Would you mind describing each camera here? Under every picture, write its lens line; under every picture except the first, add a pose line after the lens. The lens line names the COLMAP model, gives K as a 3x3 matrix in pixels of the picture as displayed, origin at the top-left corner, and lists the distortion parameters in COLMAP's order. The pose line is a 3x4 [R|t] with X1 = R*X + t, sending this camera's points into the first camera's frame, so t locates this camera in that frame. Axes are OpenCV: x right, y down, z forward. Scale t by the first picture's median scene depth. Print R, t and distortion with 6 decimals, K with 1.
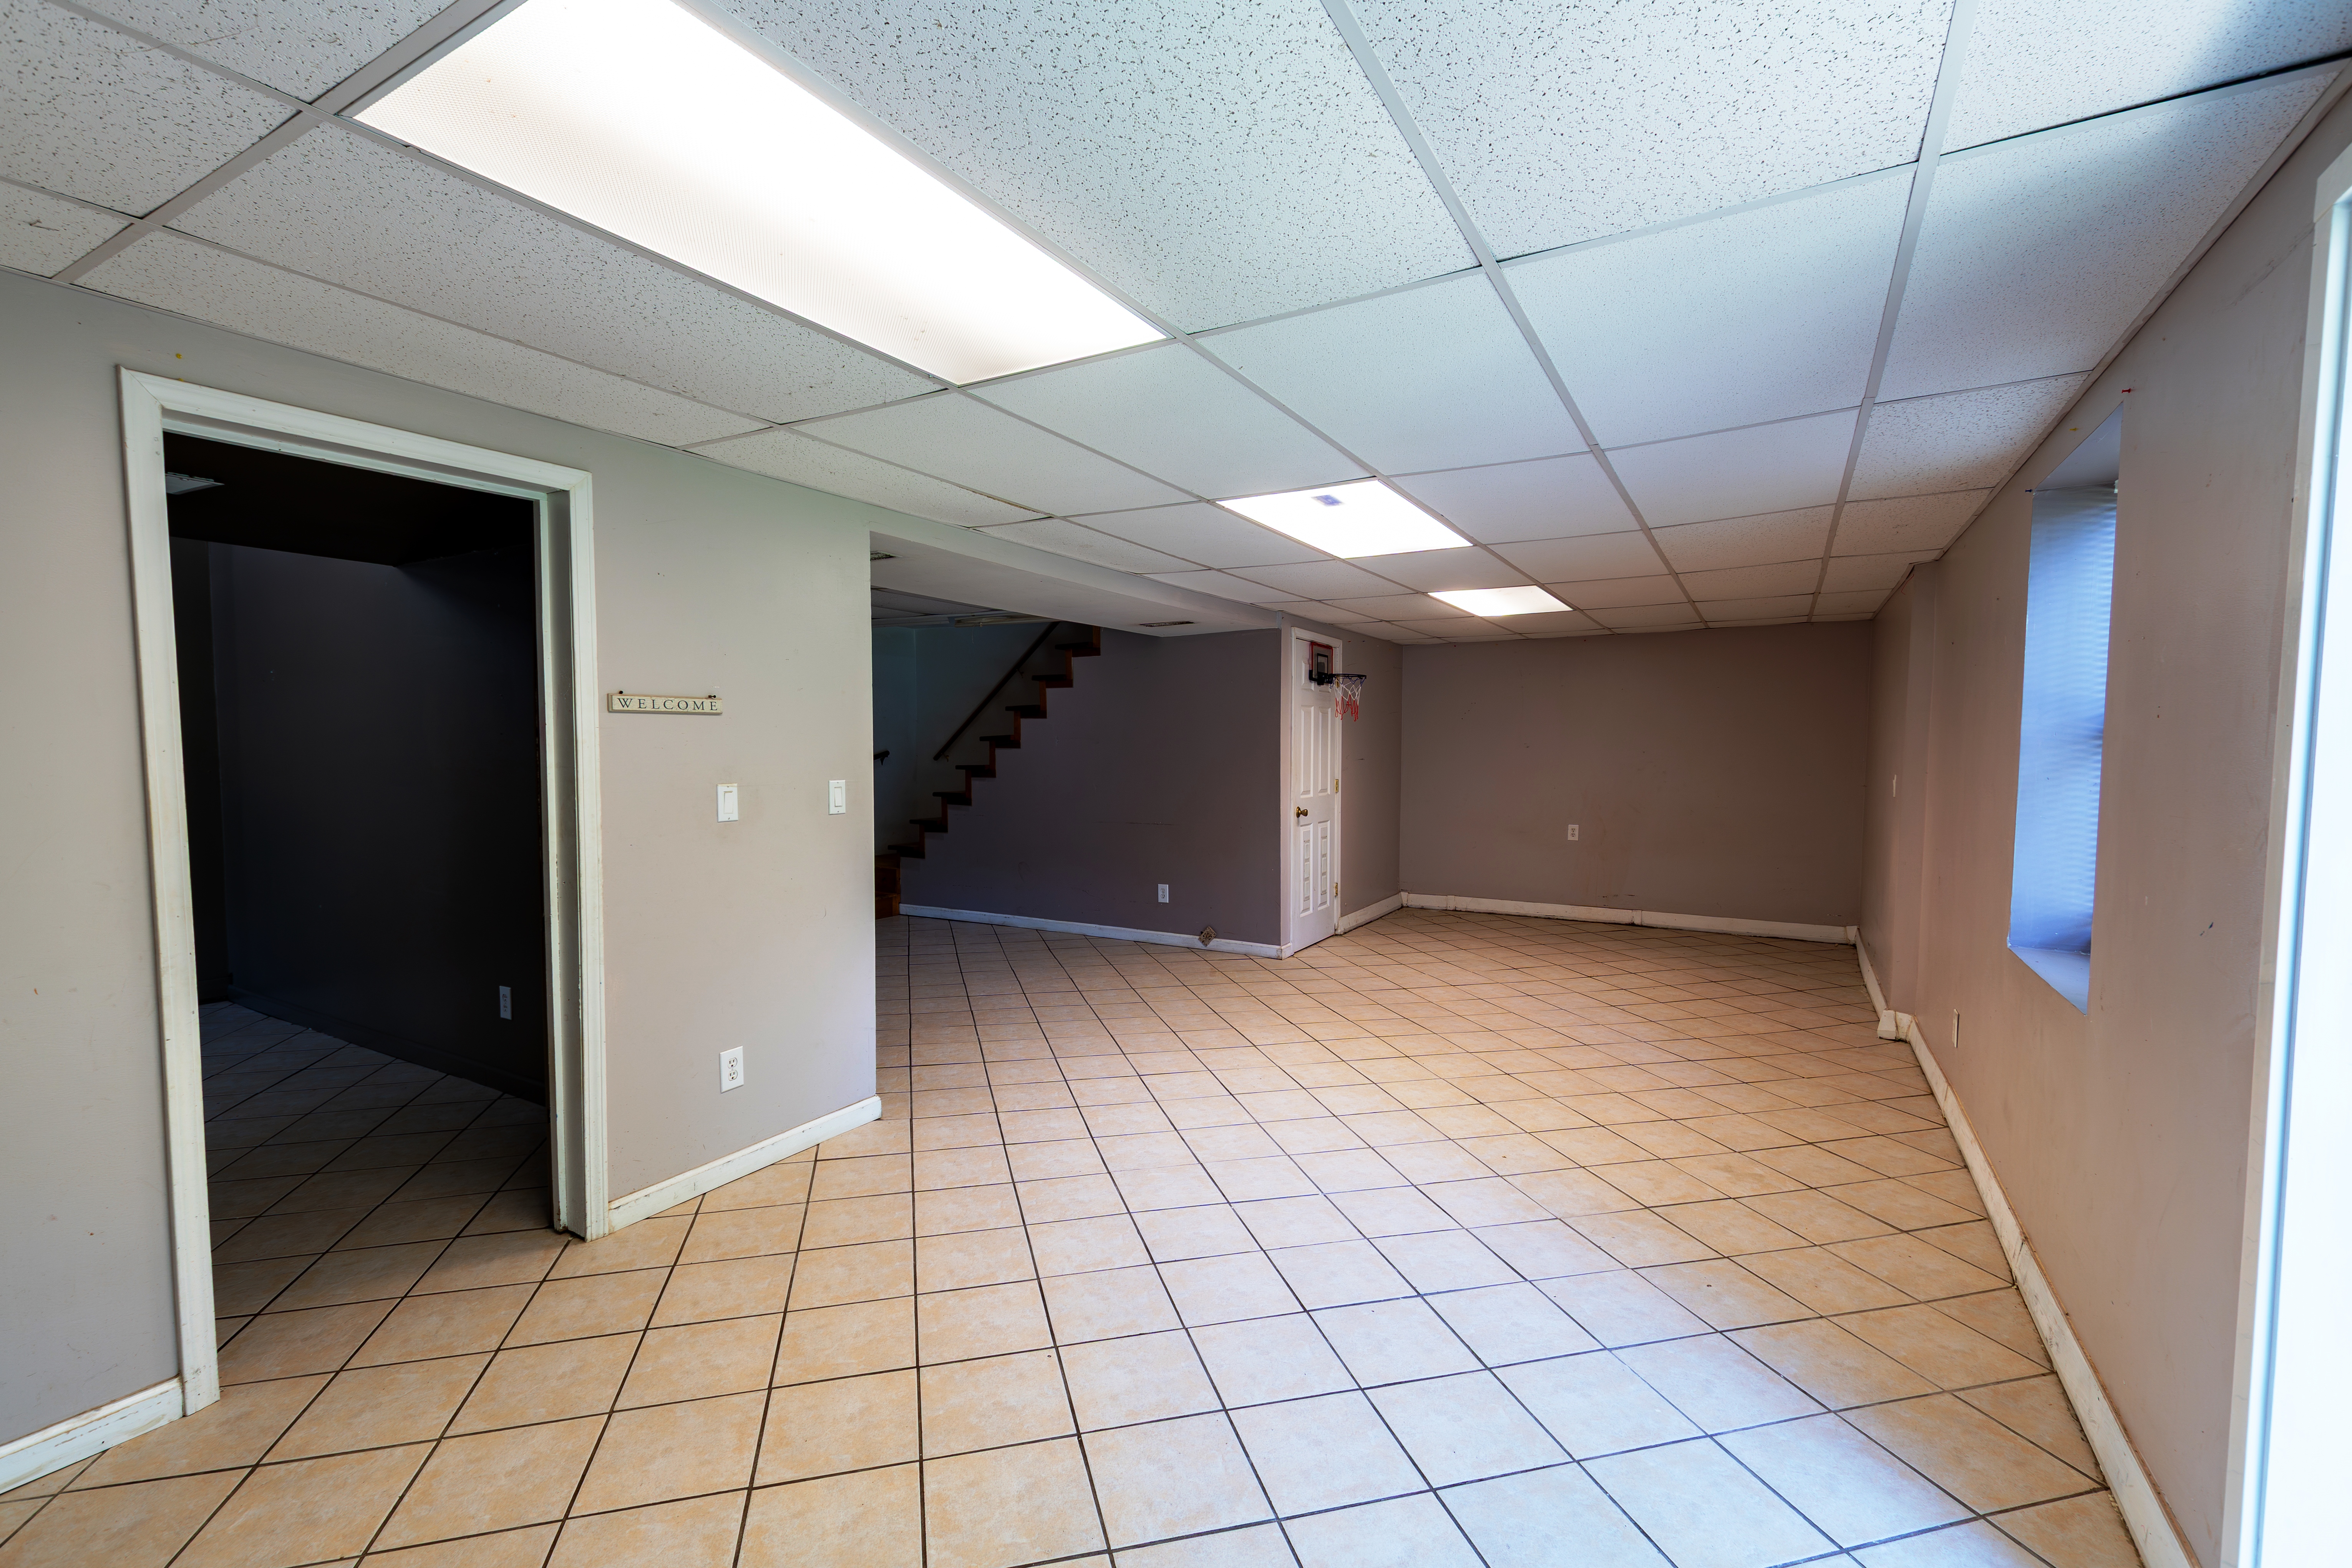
lens RADIAL K [[1015.4, 0, 1167.7], [0, 1015.4, 797.4], [0, 0, 1]] dist [0.007477, -0.004202]
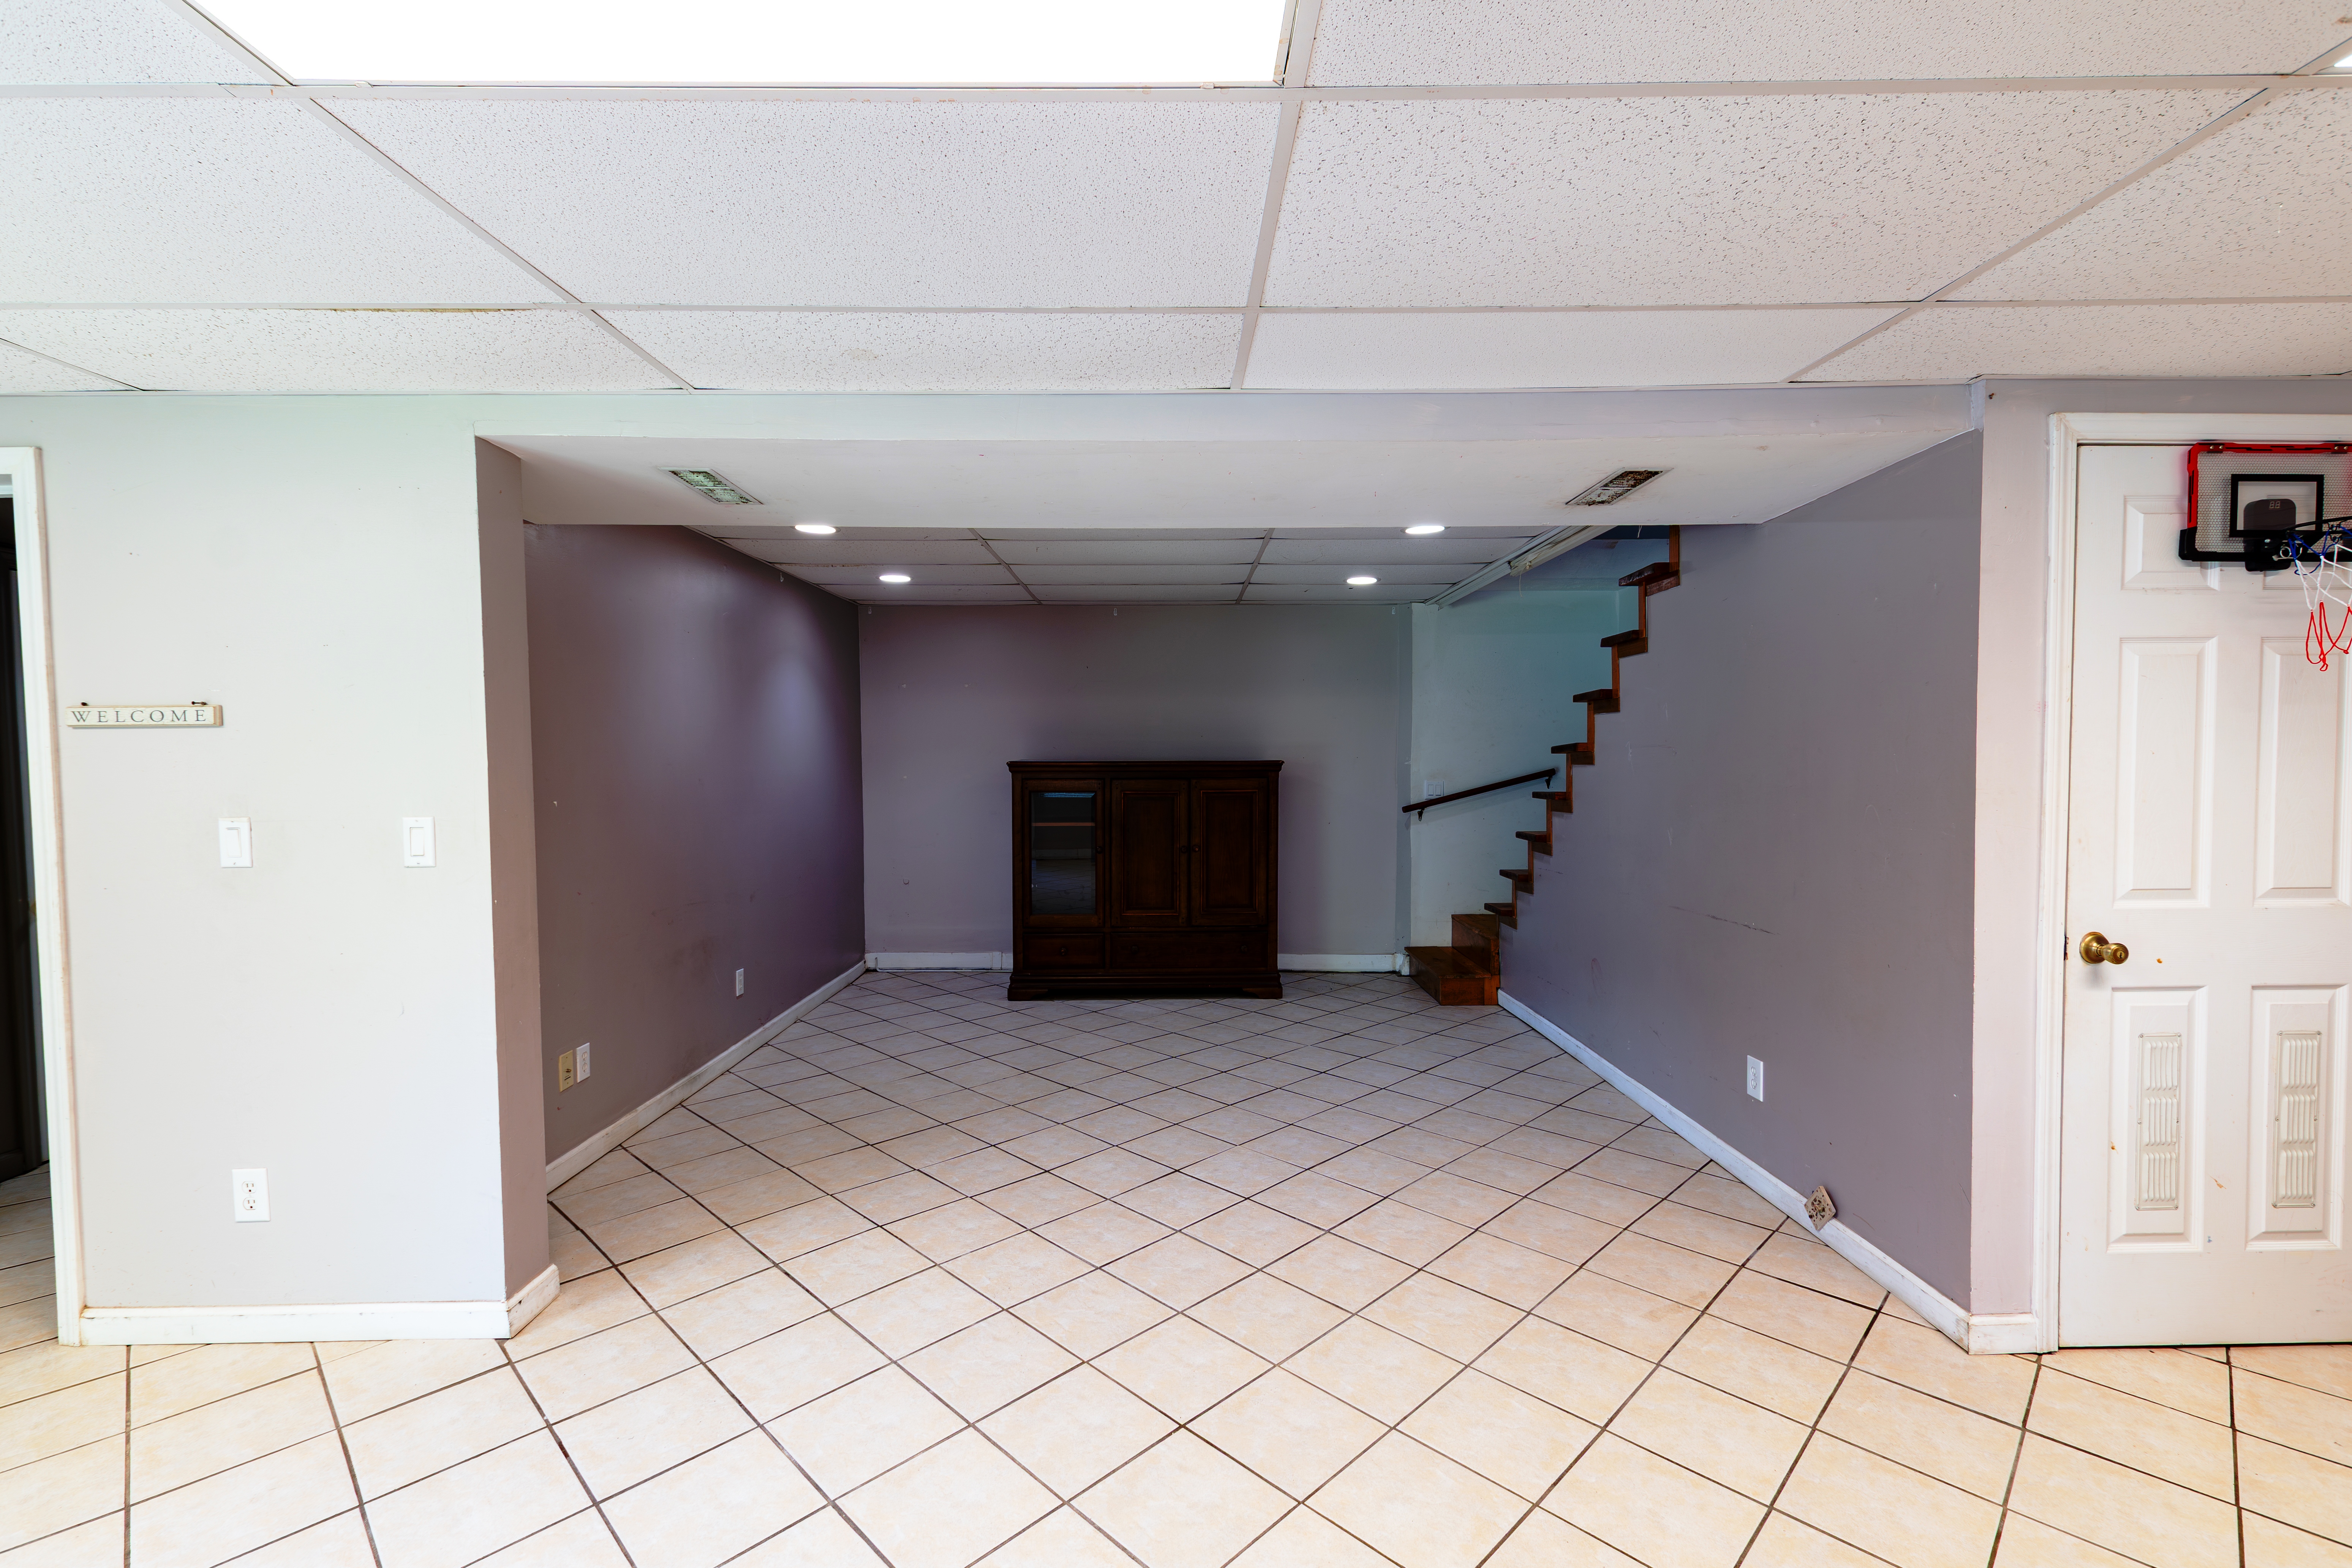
lens RADIAL K [[1015.3, 0, 1167.7], [0, 1015.3, 797.4], [0, 0, 1]] dist [0.007477, -0.004202]
pose [[0.516317, 0.023693, -0.856070, 0.444210], [-0.037801, 0.999273, 0.004858, -0.045429], [0.855563, 0.029852, 0.516838, 0.933197]]
